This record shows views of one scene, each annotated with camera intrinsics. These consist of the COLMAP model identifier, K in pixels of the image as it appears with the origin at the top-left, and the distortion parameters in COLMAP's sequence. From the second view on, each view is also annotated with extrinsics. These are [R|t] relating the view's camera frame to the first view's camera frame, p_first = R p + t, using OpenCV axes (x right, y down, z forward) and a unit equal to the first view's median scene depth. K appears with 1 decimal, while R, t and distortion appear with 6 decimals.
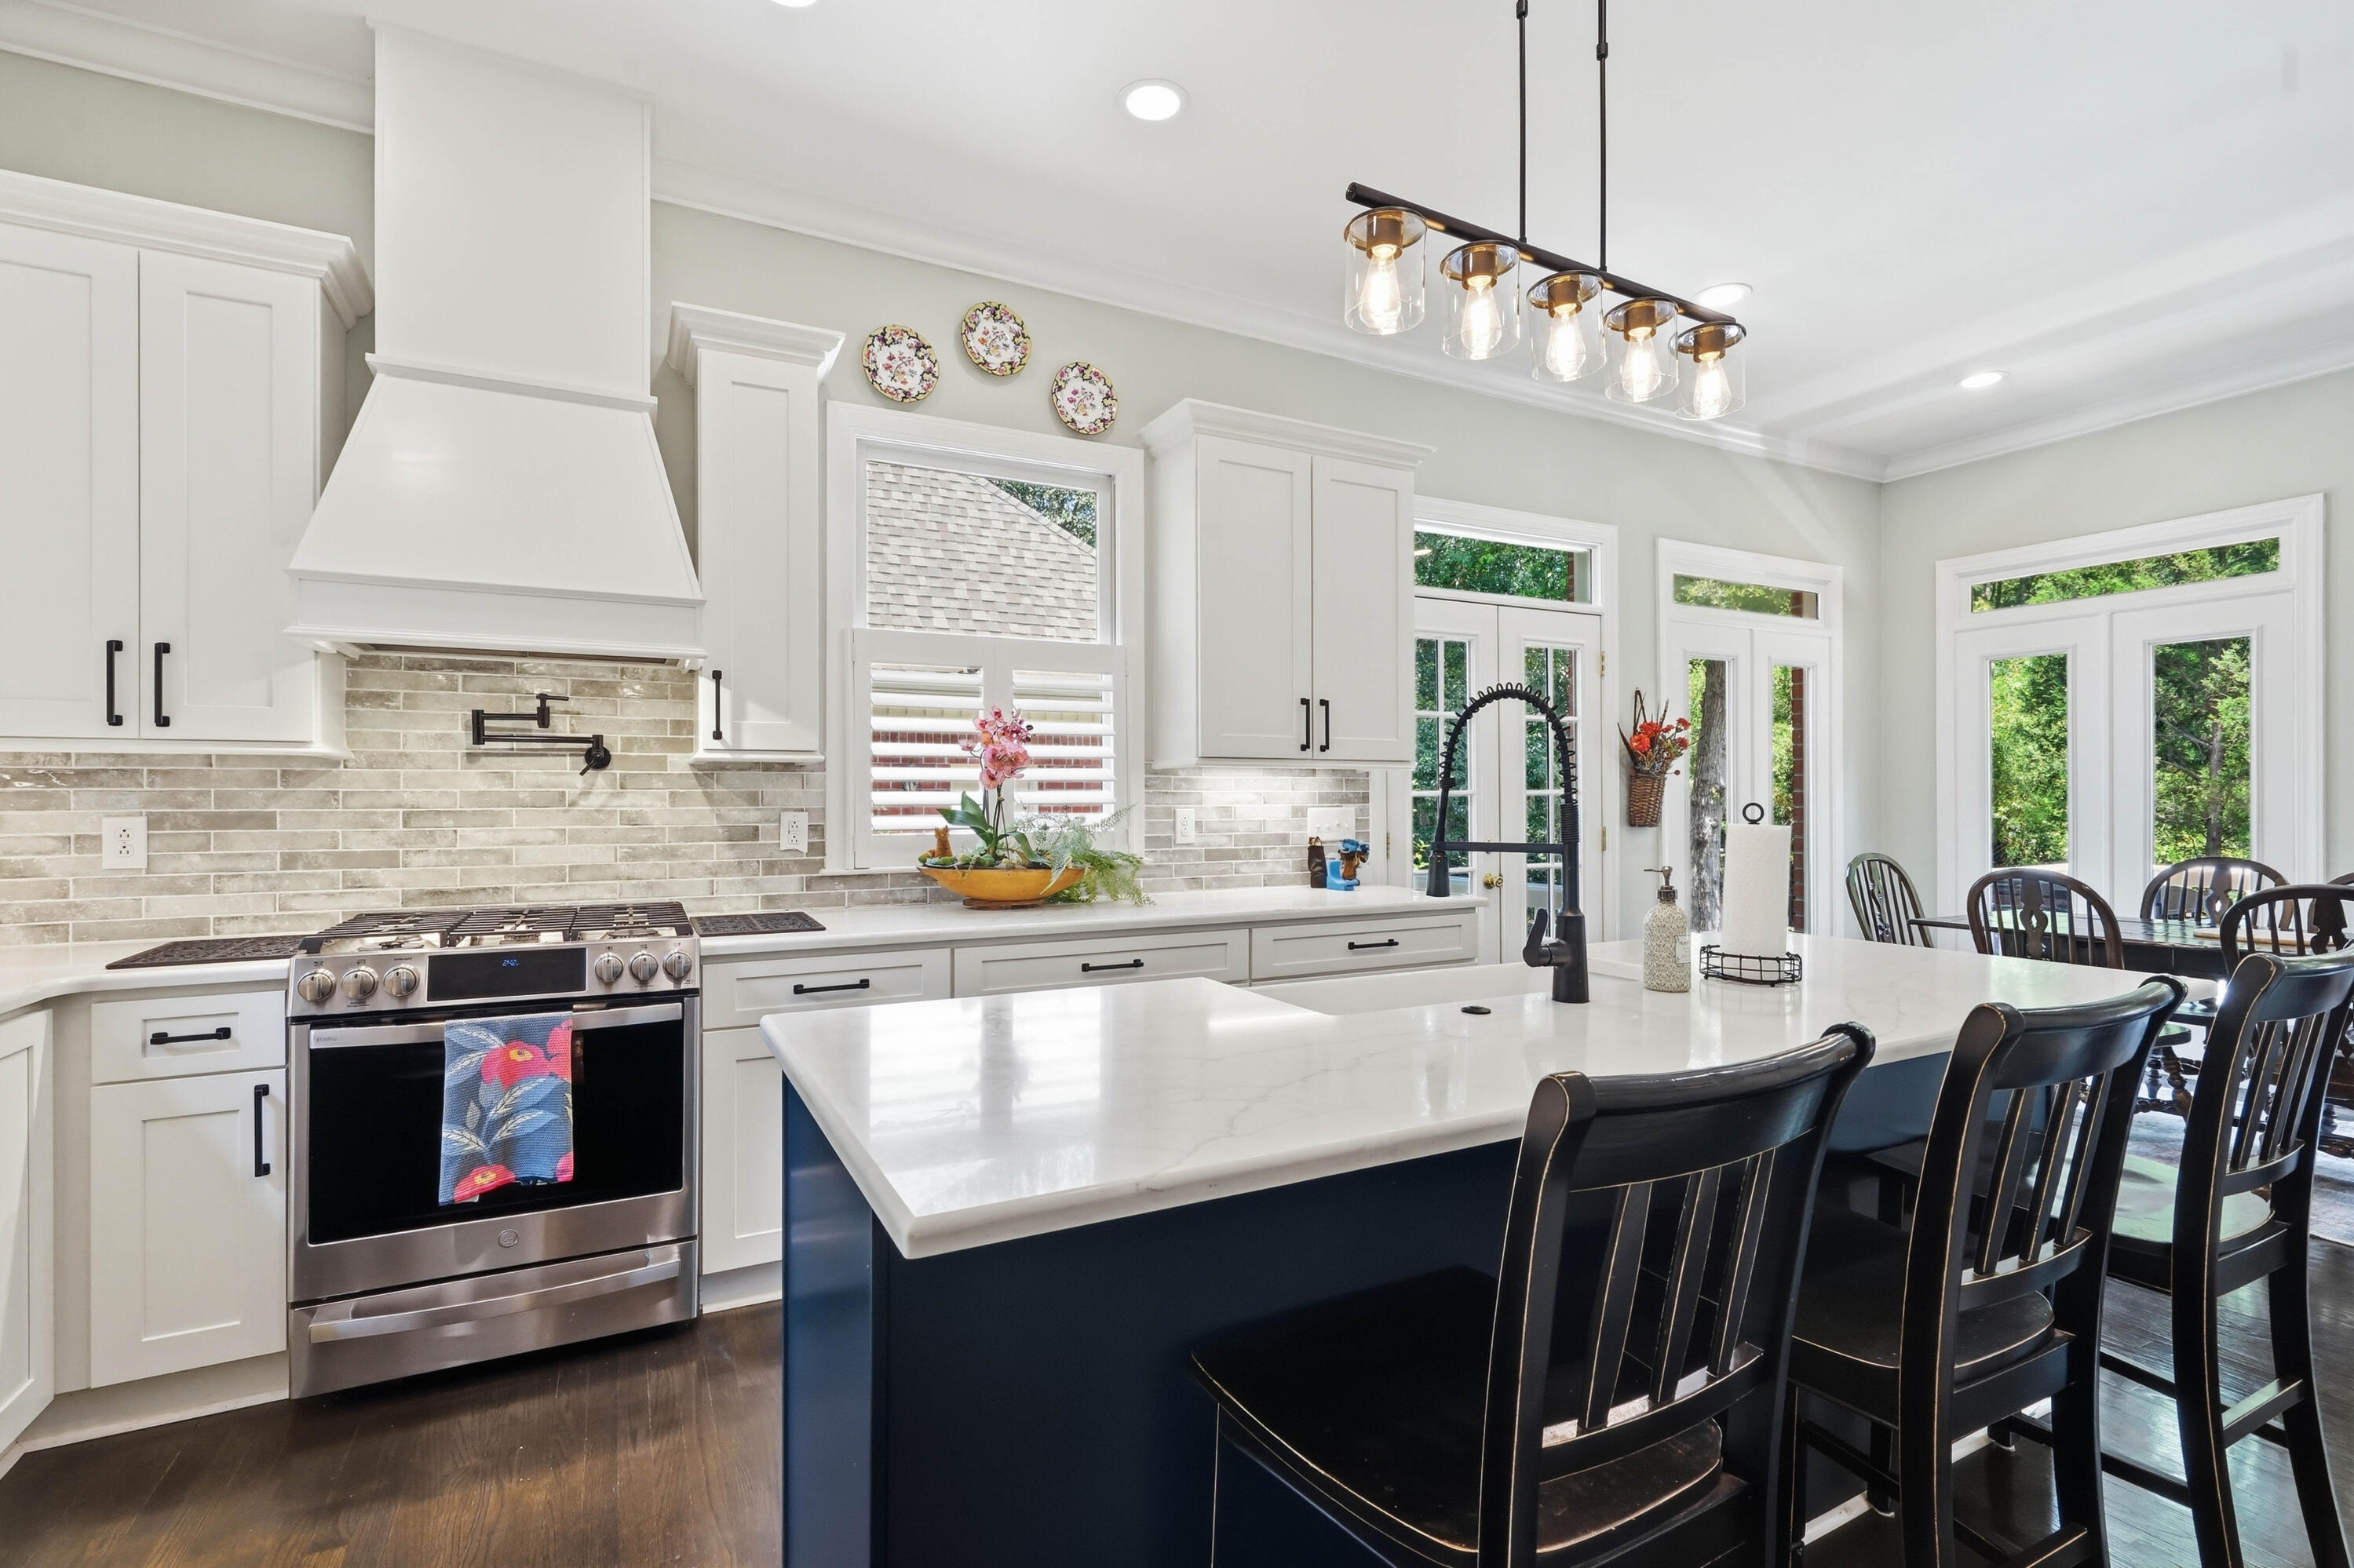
lens RADIAL K [[1077.4, 0, 1169.3], [0, 1077.4, 792.8], [0, 0, 1]] dist [-0.001730, -0.000173]
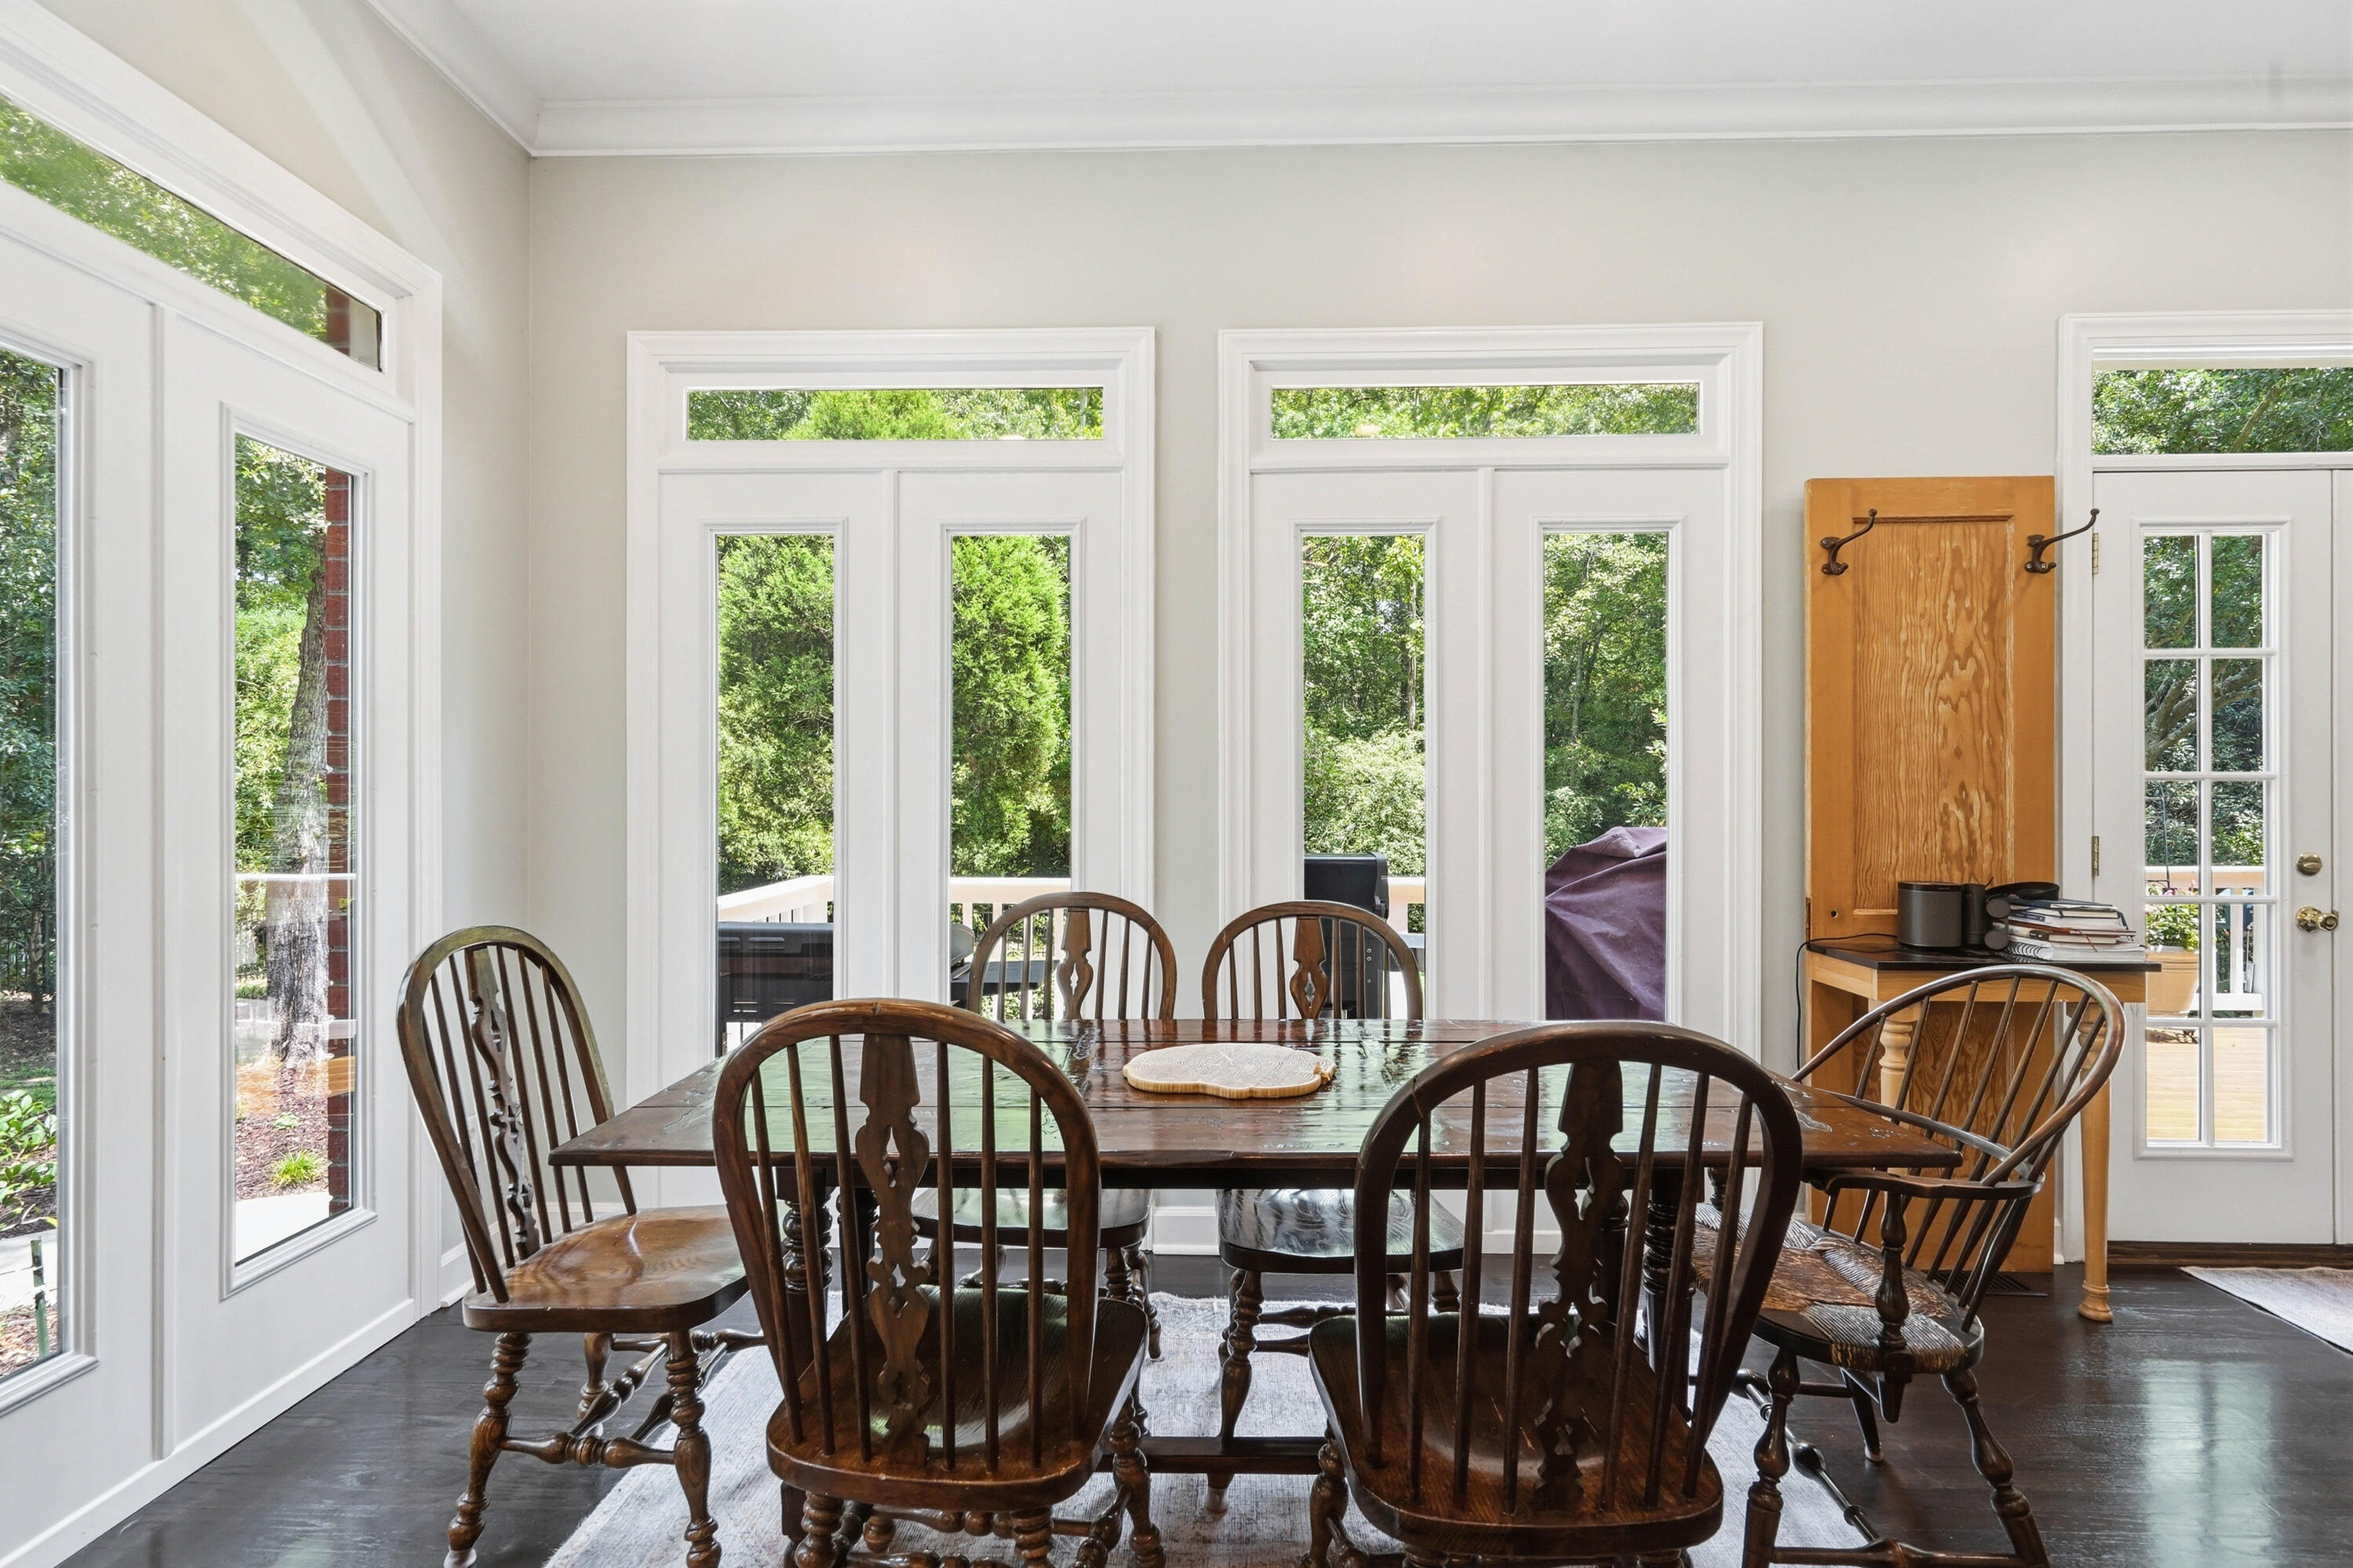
lens RADIAL K [[1077.7, 0, 1130.7], [0, 1077.7, 790.0], [0, 0, 1]] dist [-0.002847, -0.000326]
pose [[0.489730, 0.003963, 0.871865, 0.599968], [-0.005273, 0.999985, -0.001583, 0.008654], [-0.871858, -0.003822, 0.489743, 0.845731]]
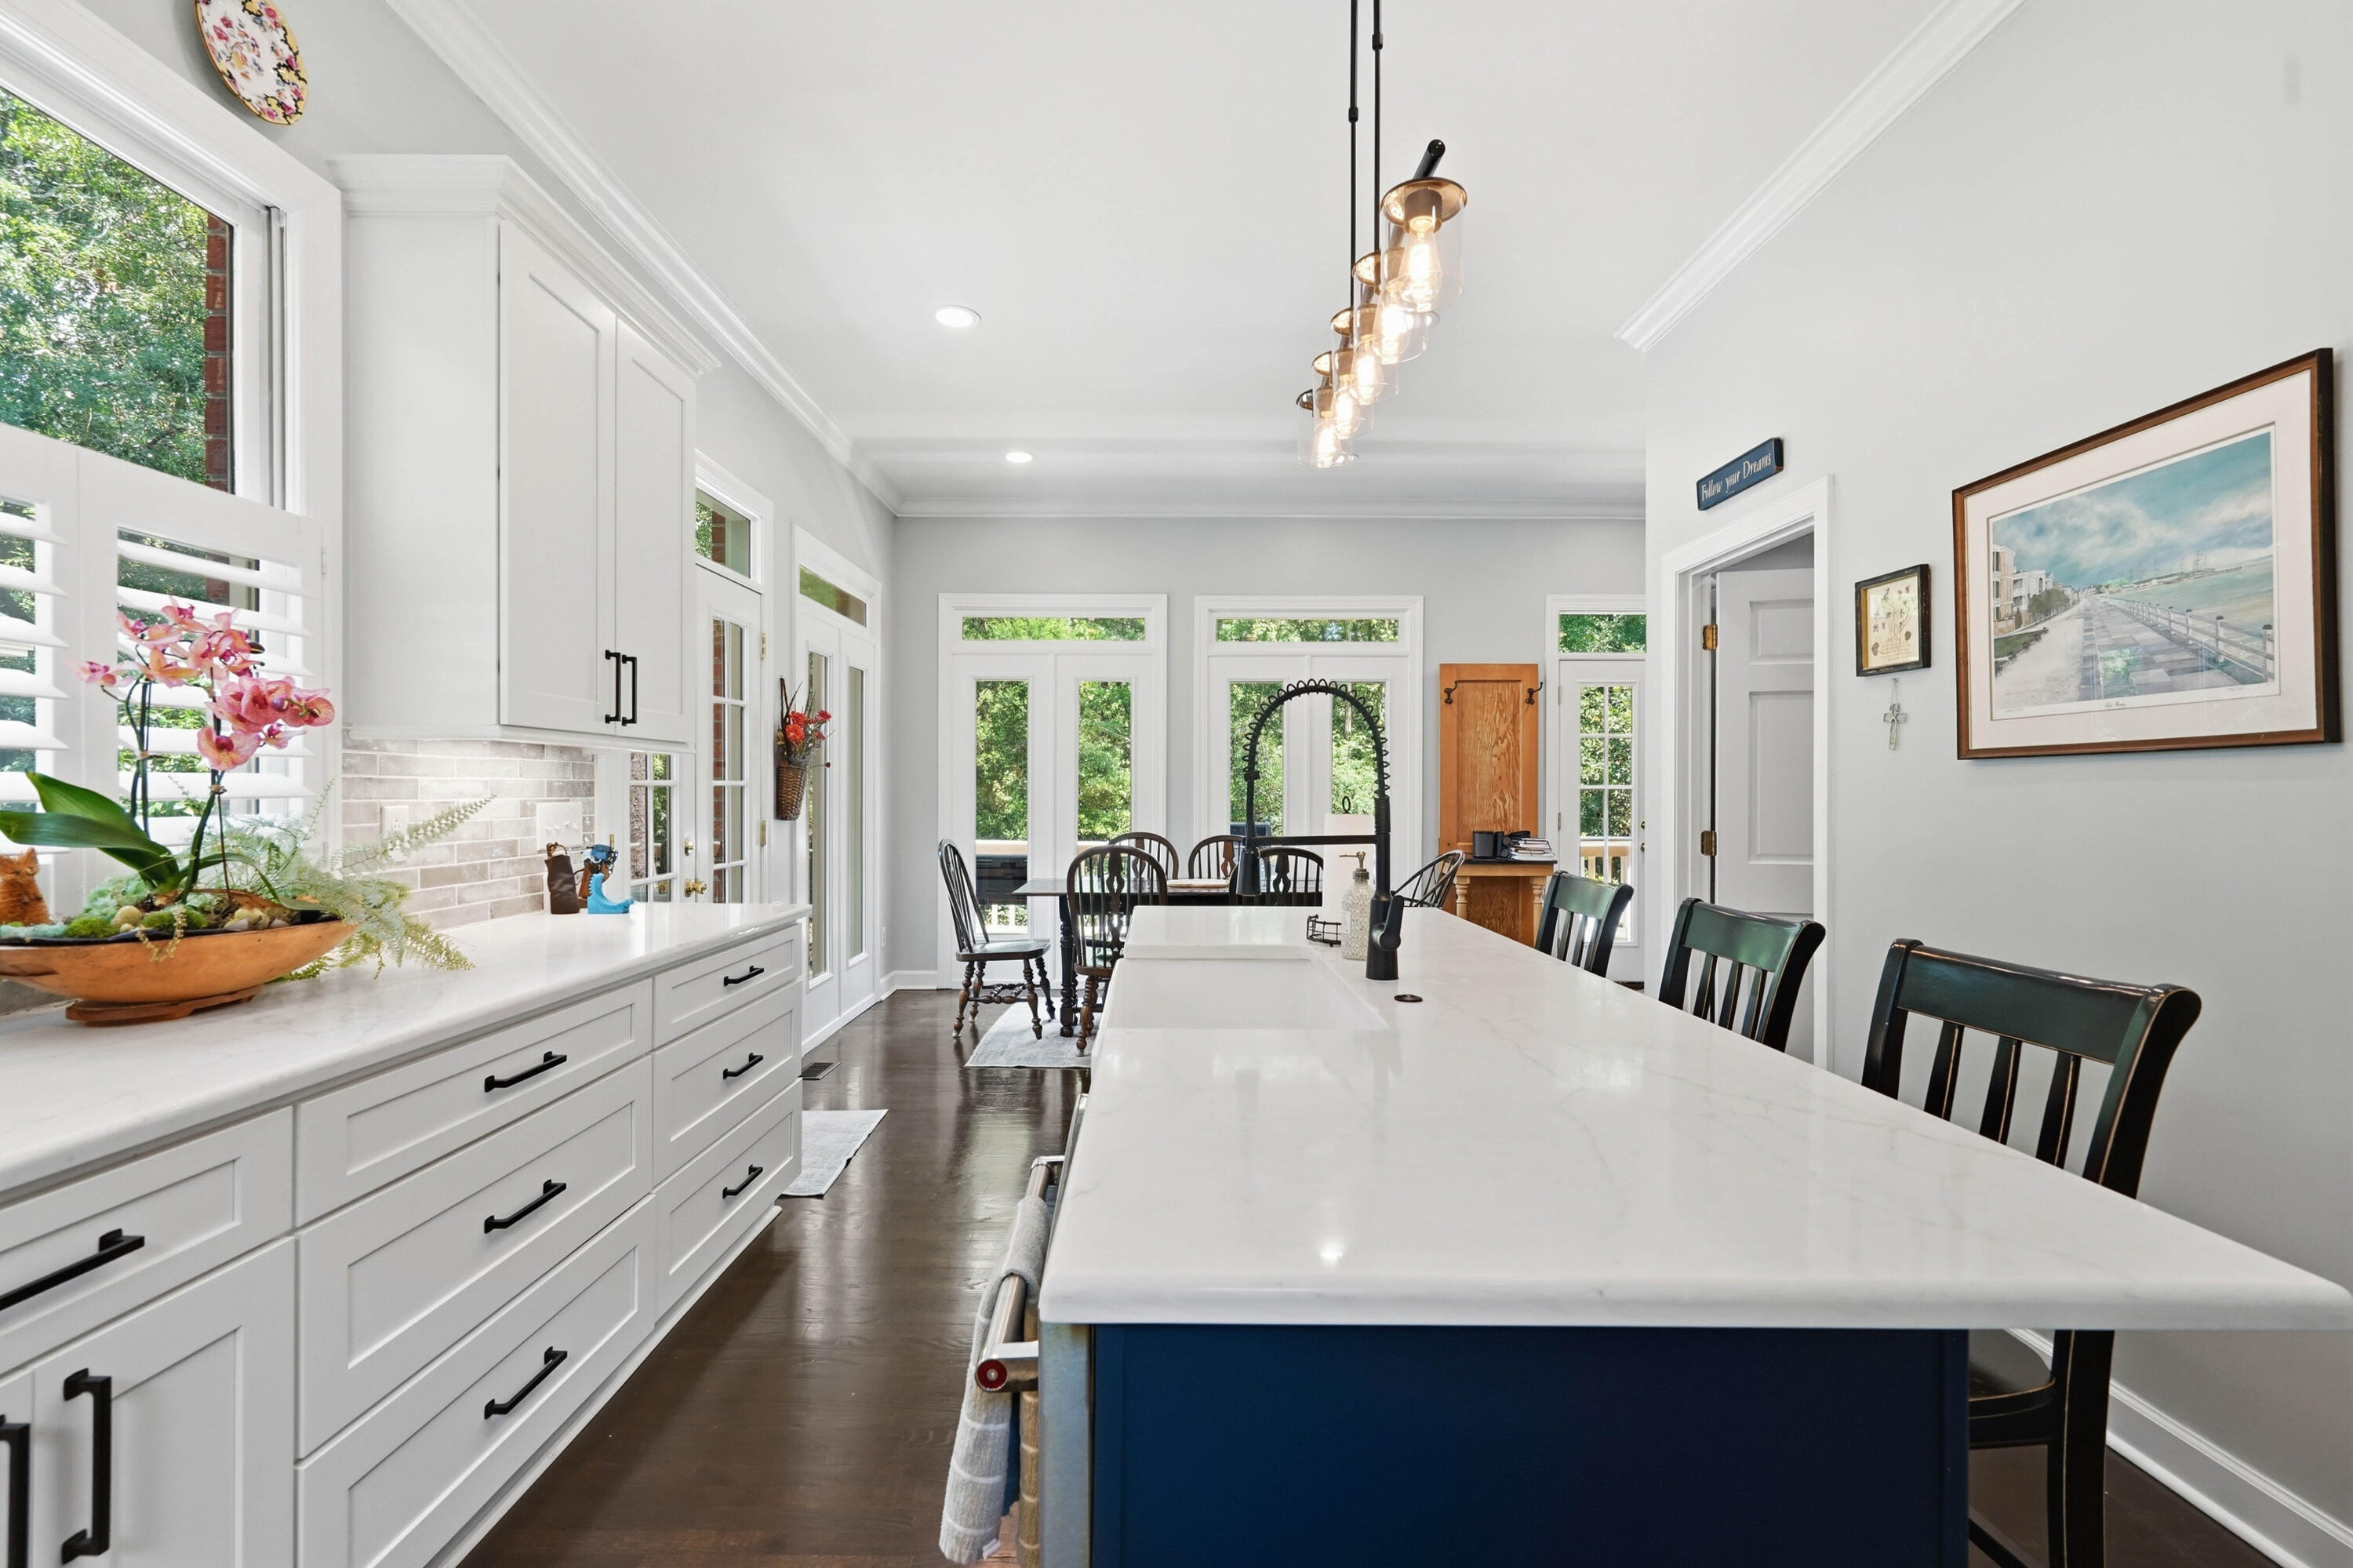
lens RADIAL K [[1077.7, 0, 1130.7], [0, 1077.7, 790.0], [0, 0, 1]] dist [-0.002847, -0.000326]
pose [[0.461537, 0.003474, 0.887114, -0.397625], [-0.007245, 0.999974, -0.000147, 0.003627], [-0.887091, -0.006359, 0.461550, 0.406970]]
